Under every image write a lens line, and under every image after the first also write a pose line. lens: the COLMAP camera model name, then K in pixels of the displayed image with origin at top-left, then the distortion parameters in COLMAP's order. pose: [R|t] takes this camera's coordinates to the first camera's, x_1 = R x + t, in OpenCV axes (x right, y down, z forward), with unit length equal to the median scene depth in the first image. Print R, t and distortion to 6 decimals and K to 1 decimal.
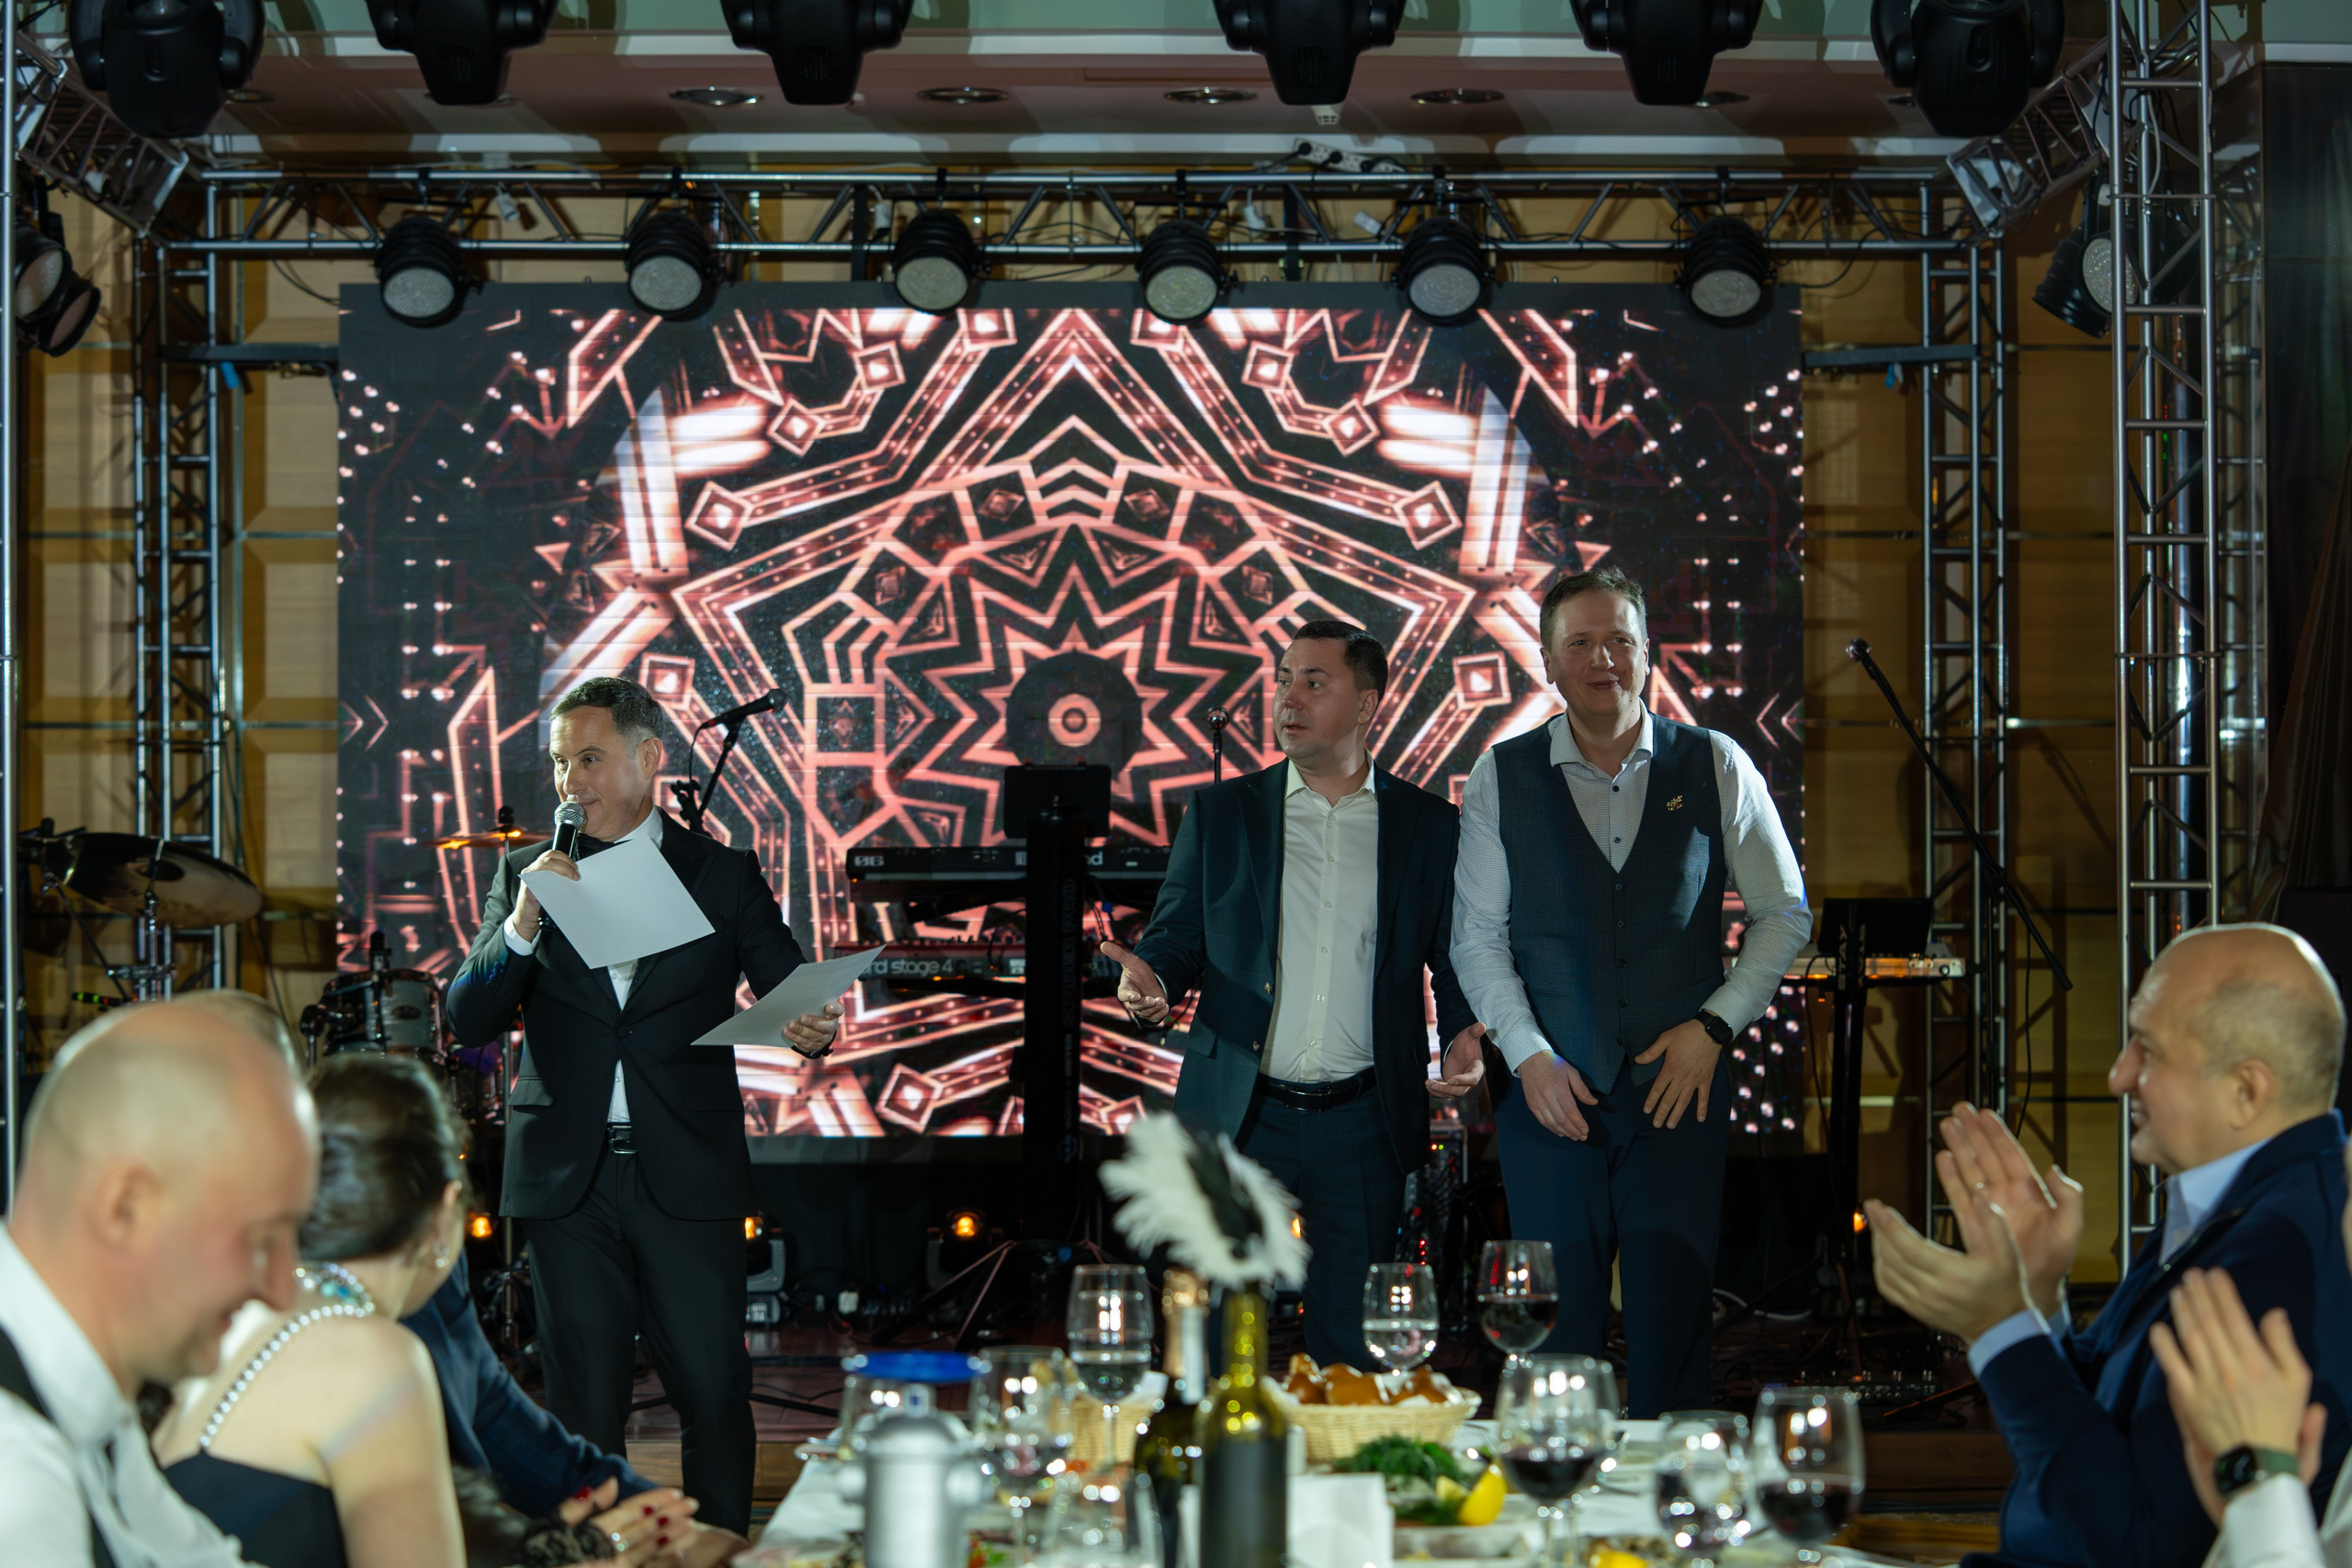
lens RADIAL K [[4949.7, 0, 1240.0], [0, 4949.7, 835.7], [0, 0, 1]] dist [-0.142280, -0.123202]
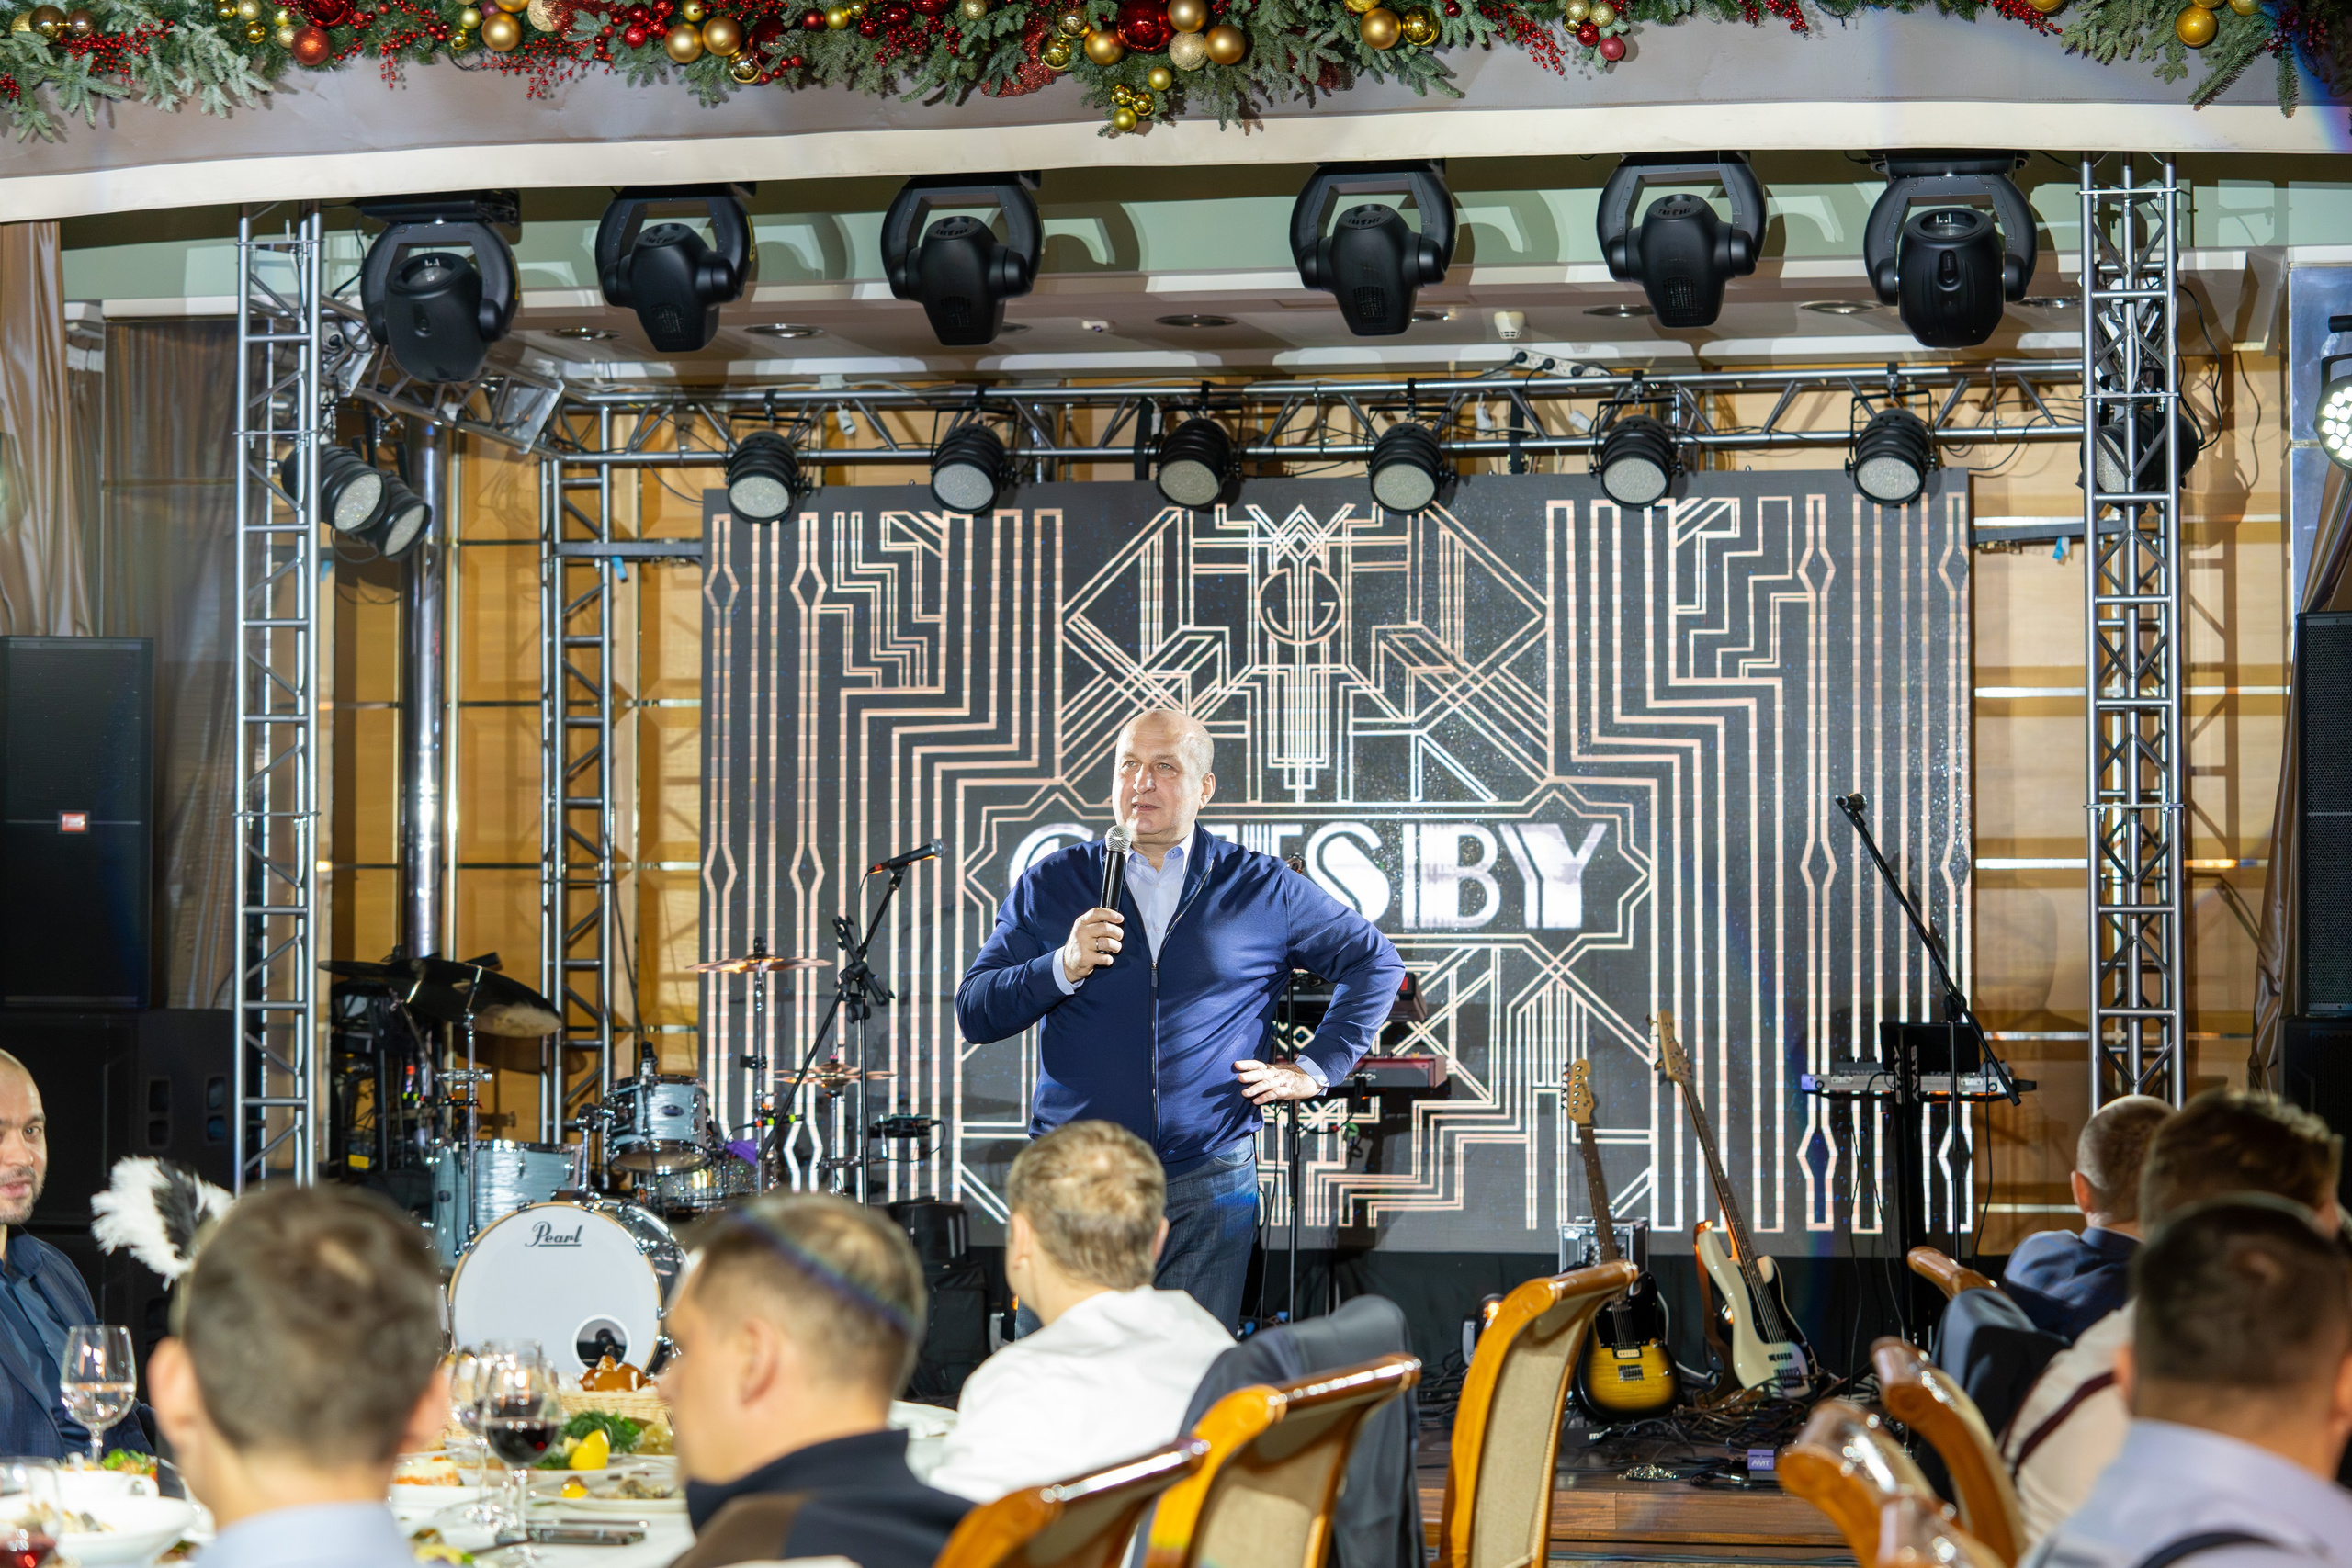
lens RADIAL K [[4865.3, 0, 1176.0], [0, 4865.3, 784.0], [0, 0, 1]] dist [-0.037865, 0.012952]
pose [[0.975366, -0.004252, -0.220552, 0.181063], [-0.003610, 0.999373, -0.035234, -0.001634], [0.220564, 0.035163, 0.974739, -0.101841]]
